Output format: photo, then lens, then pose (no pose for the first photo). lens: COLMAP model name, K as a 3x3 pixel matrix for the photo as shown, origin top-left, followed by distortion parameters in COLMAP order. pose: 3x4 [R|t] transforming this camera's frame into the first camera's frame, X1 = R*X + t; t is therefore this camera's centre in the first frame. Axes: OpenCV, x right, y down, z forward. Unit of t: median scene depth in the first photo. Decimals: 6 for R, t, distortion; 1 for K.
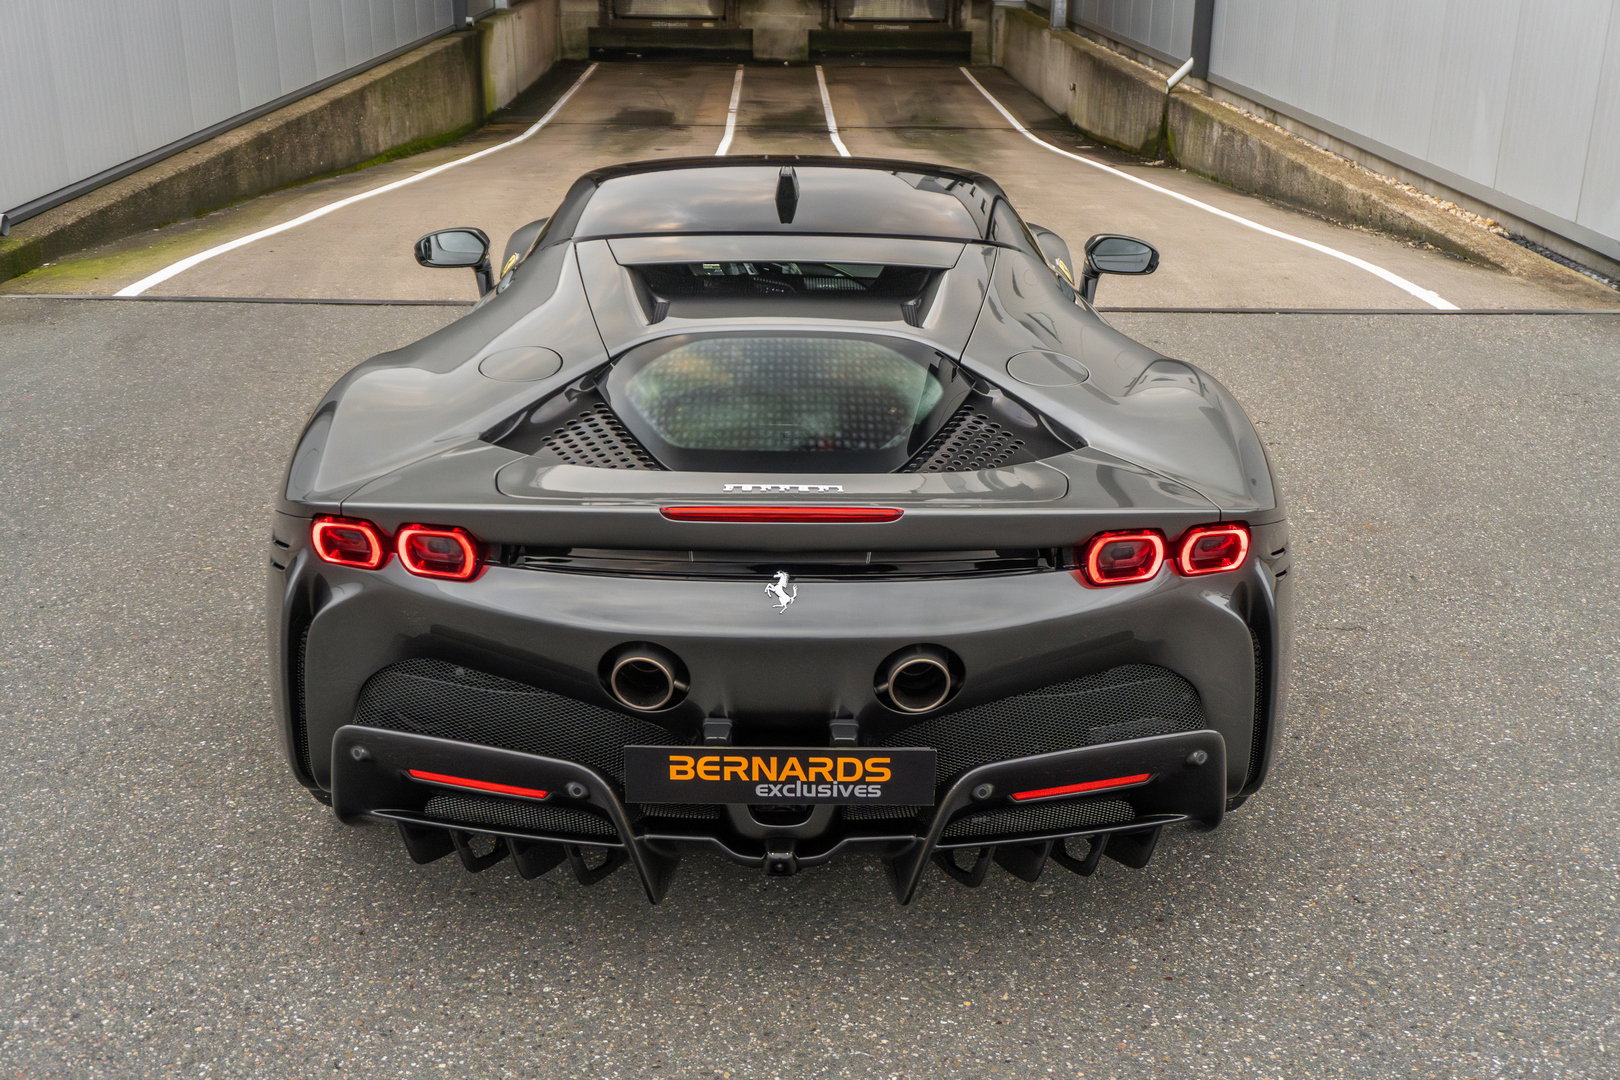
lens RADIAL K [[1731.9, 0, 810.0], [0, 1731.9, 540.0], [0, 0, 1]] dist [-0.005421, -0.015715]
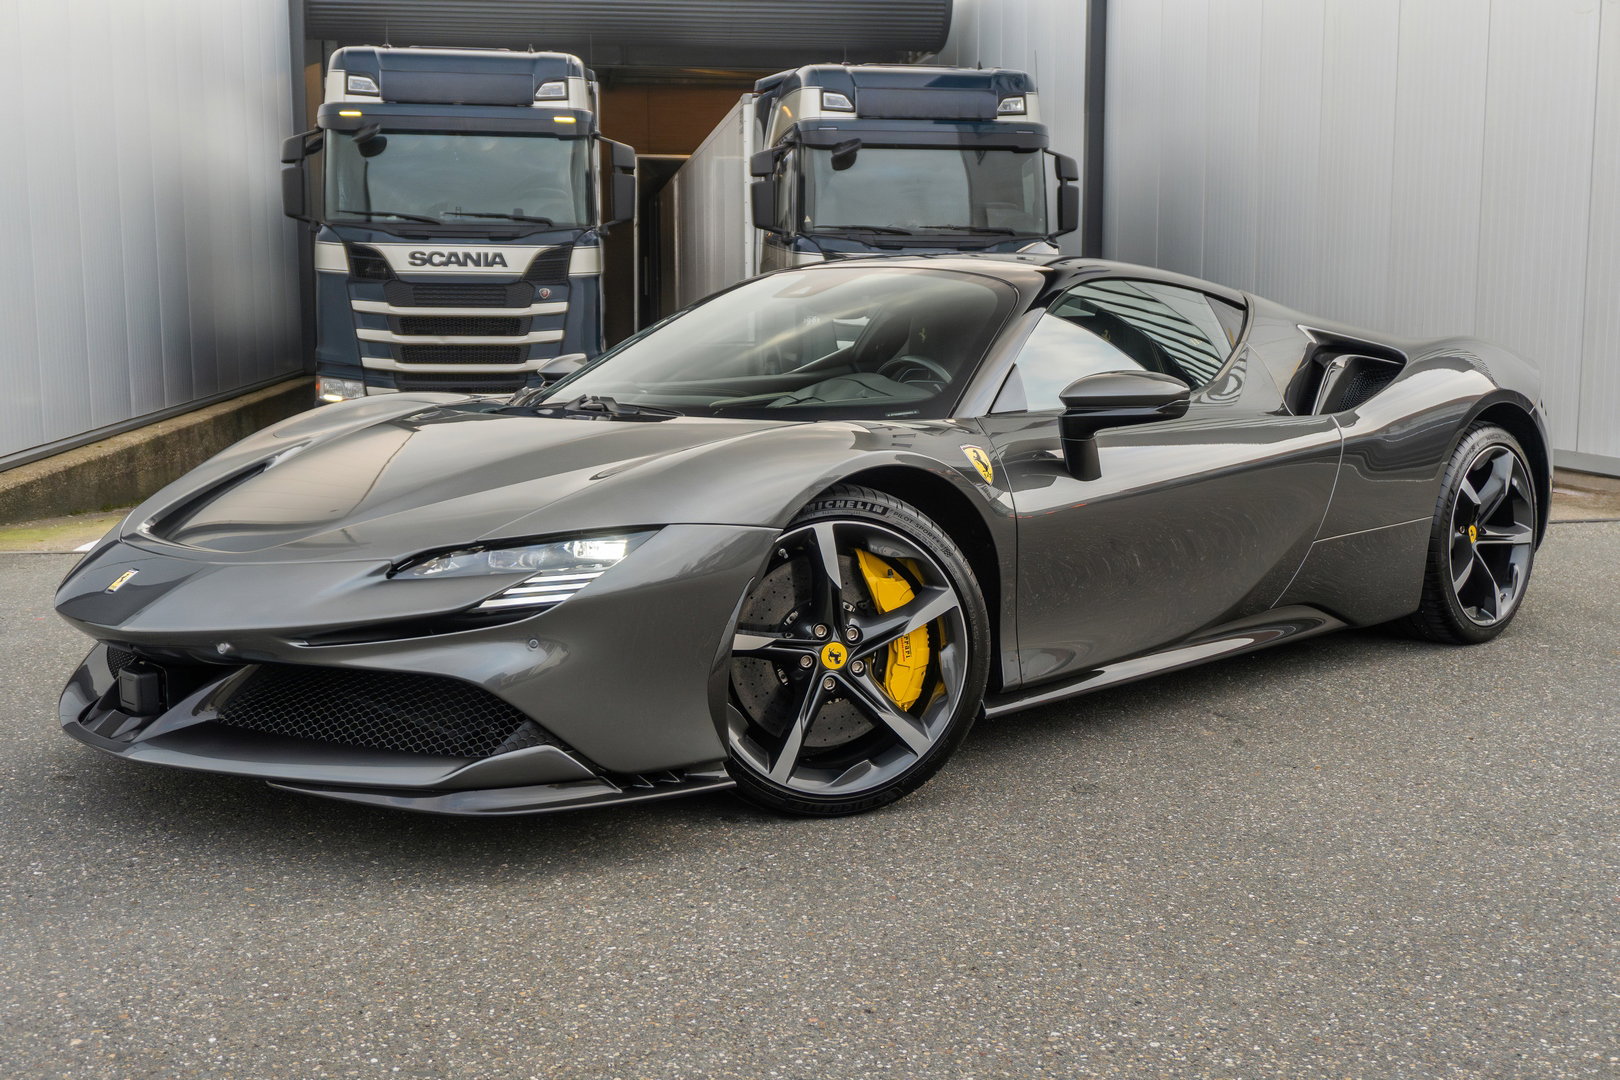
lens RADIAL K [[1779.7, 0, 810.0], [0, 1779.7, 540.0], [0, 0, 1]] dist [-0.004446, -0.027287]
pose [[0.990315, -0.034235, 0.134554, -0.412616], [0.063549, 0.973416, -0.220053, 0.209088], [-0.123444, 0.226473, 0.966163, 0.200901]]
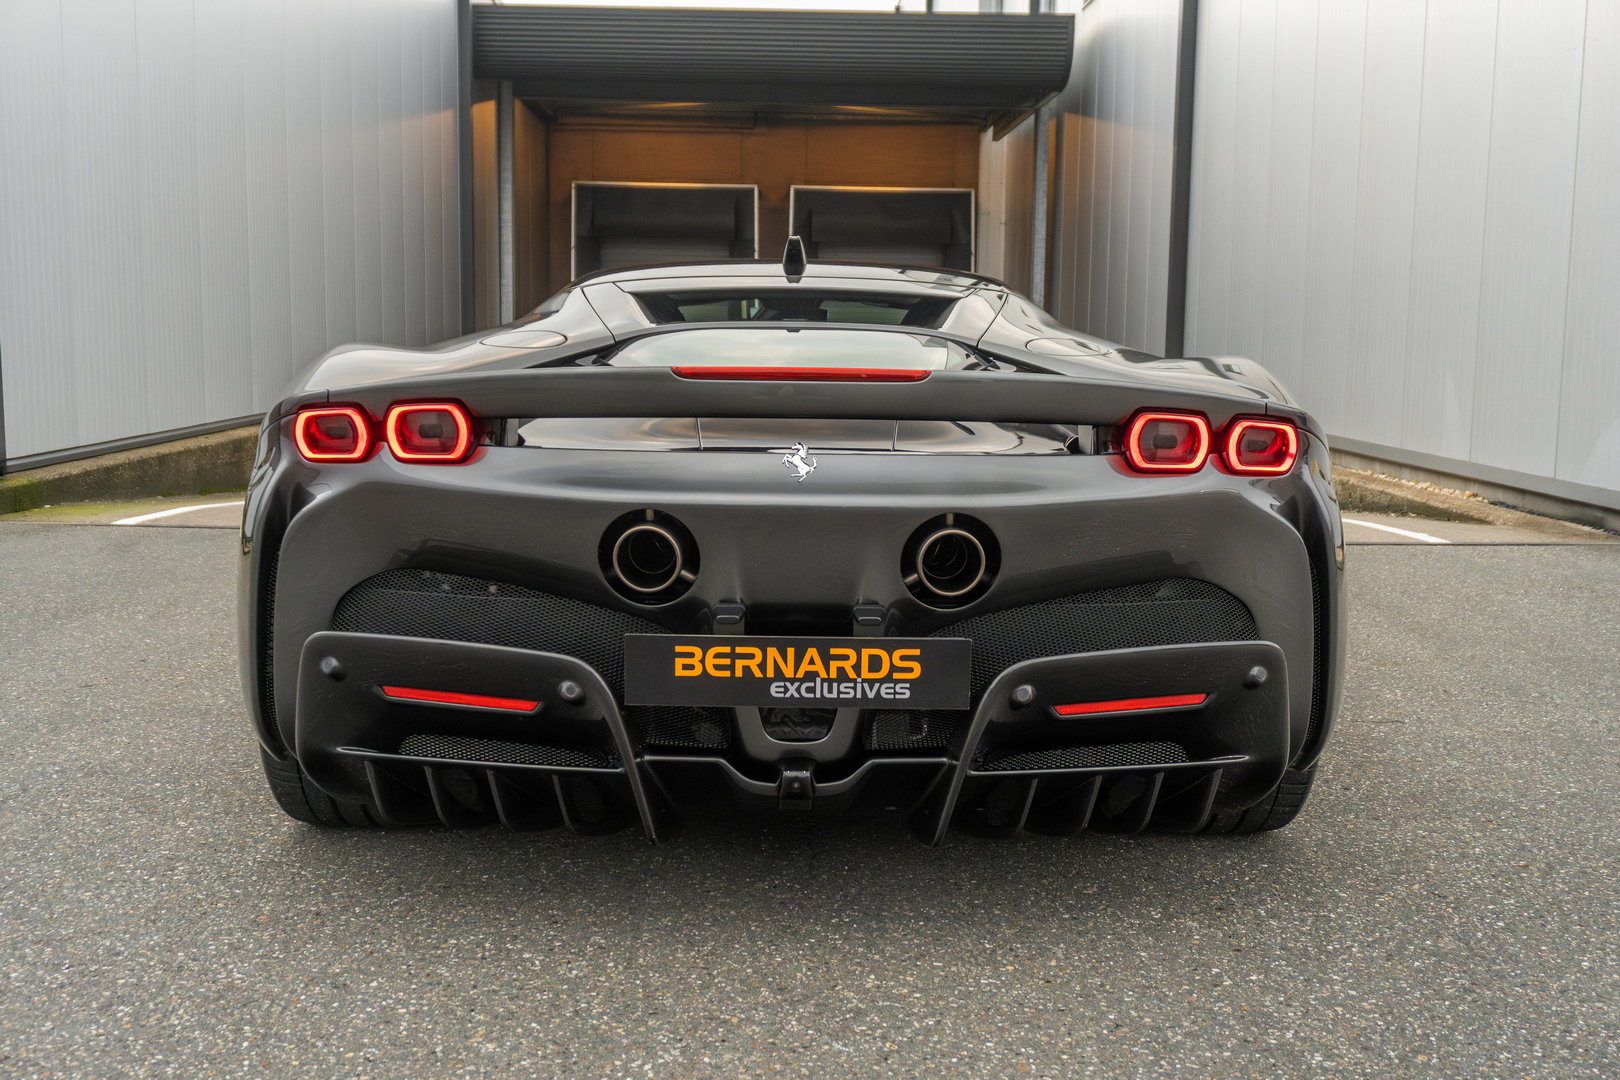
lens RADIAL K [[1699.1, 0, 810.7], [0, 1699.1, 521.6], [0, 0, 1]] dist [-0.016277, -0.003193]
pose [[0.999956, 0.001669, 0.009252, -0.017841], [0.000633, 0.969941, -0.243339, 0.260822], [-0.009380, 0.243335, 0.969897, 0.120312]]
